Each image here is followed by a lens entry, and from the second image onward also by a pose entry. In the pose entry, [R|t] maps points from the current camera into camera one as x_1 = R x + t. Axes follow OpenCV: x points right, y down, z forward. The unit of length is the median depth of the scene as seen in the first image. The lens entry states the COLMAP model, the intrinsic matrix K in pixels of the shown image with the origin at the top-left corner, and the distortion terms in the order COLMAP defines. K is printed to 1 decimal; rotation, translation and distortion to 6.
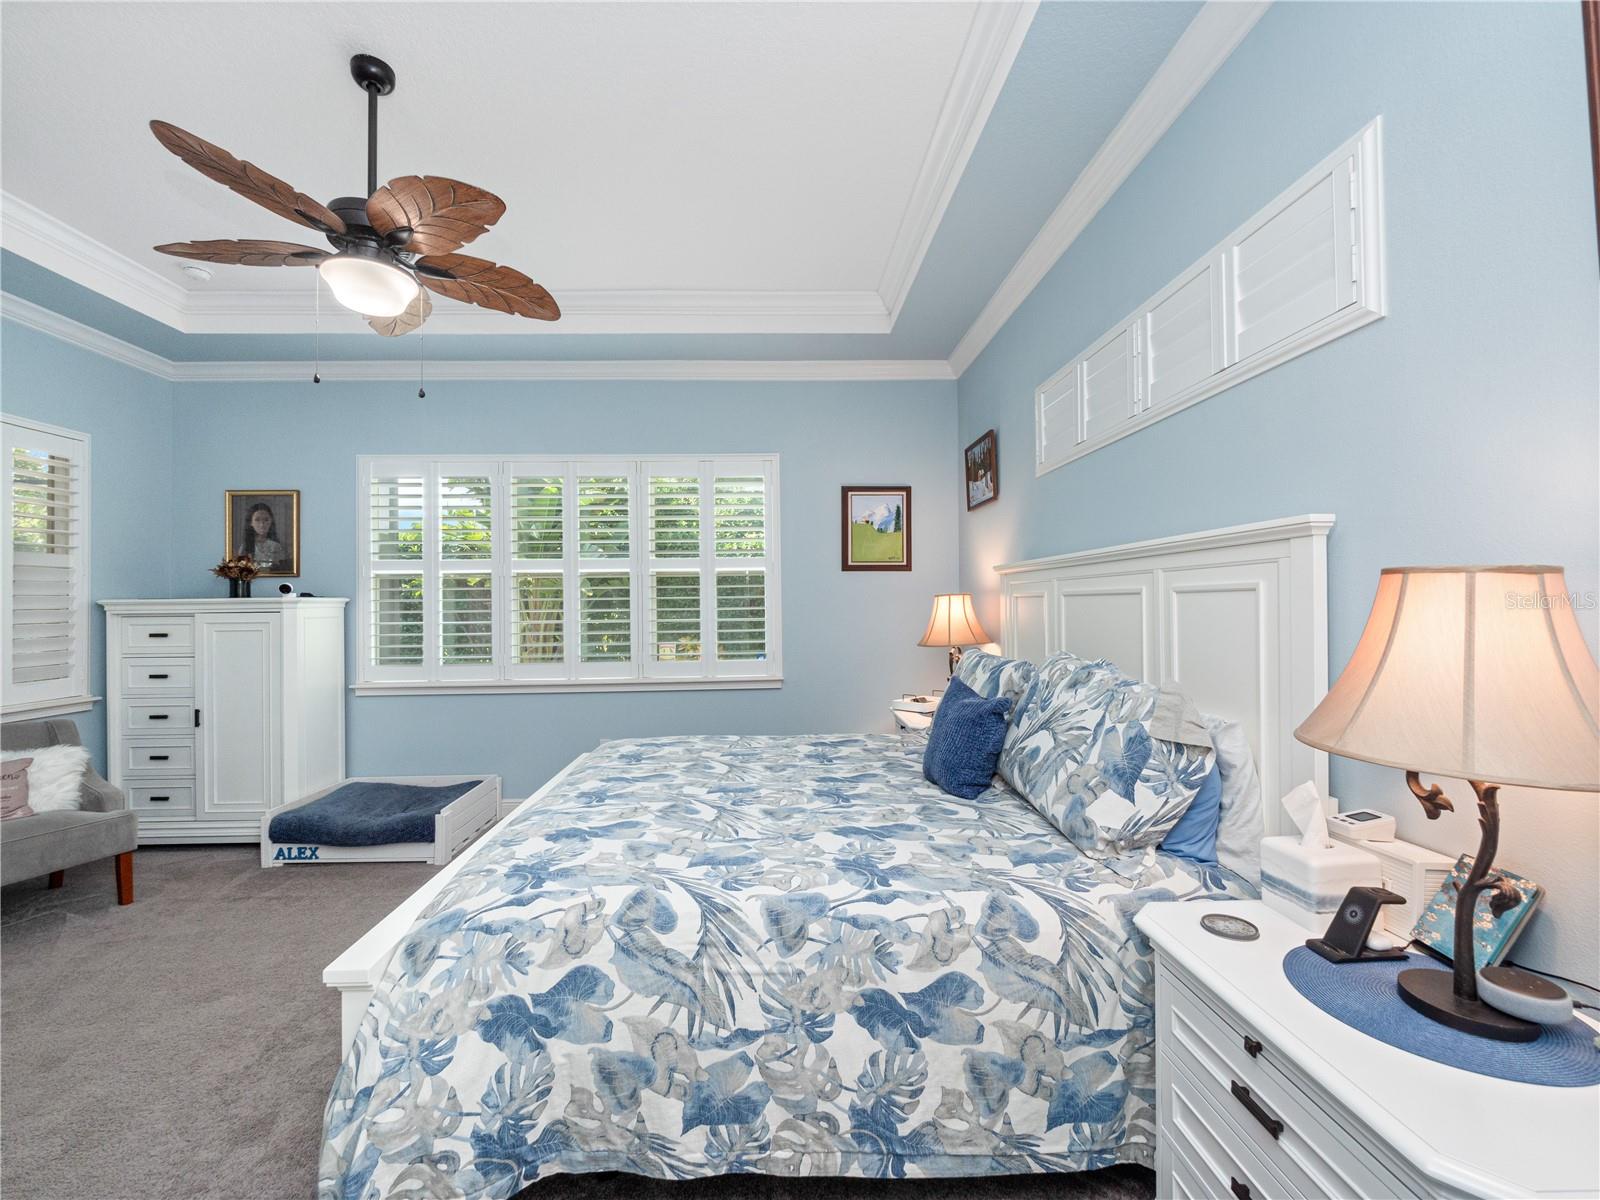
lens RADIAL K [[680.1, 0, 793.1], [0, 680.1, 595.7], [0, 0, 1]] dist [0.001694, -0.005700]
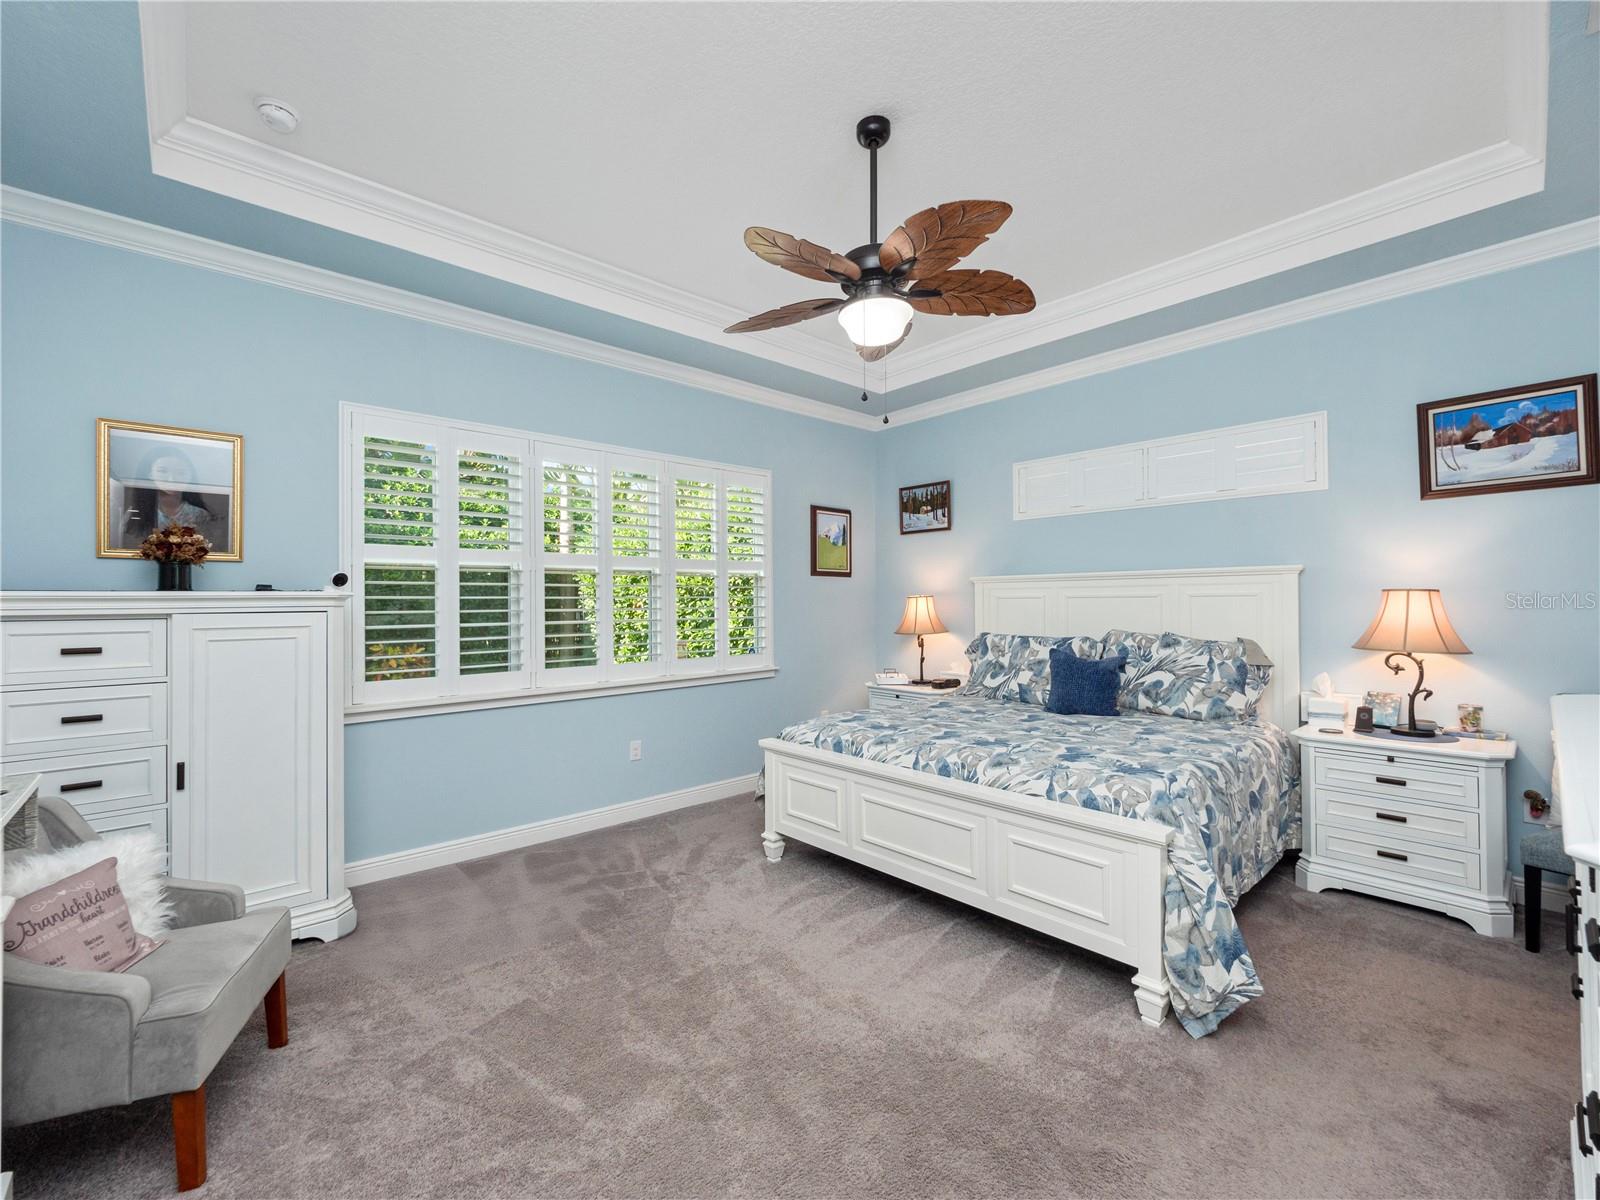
lens RADIAL K [[680.1, 0, 793.1], [0, 680.1, 595.7], [0, 0, 1]] dist [0.001694, -0.005700]
pose [[0.759162, 0.010756, 0.650813, -0.745544], [-0.008616, 0.999942, -0.006476, 0.006863], [-0.650845, -0.000691, 0.759211, 0.116889]]
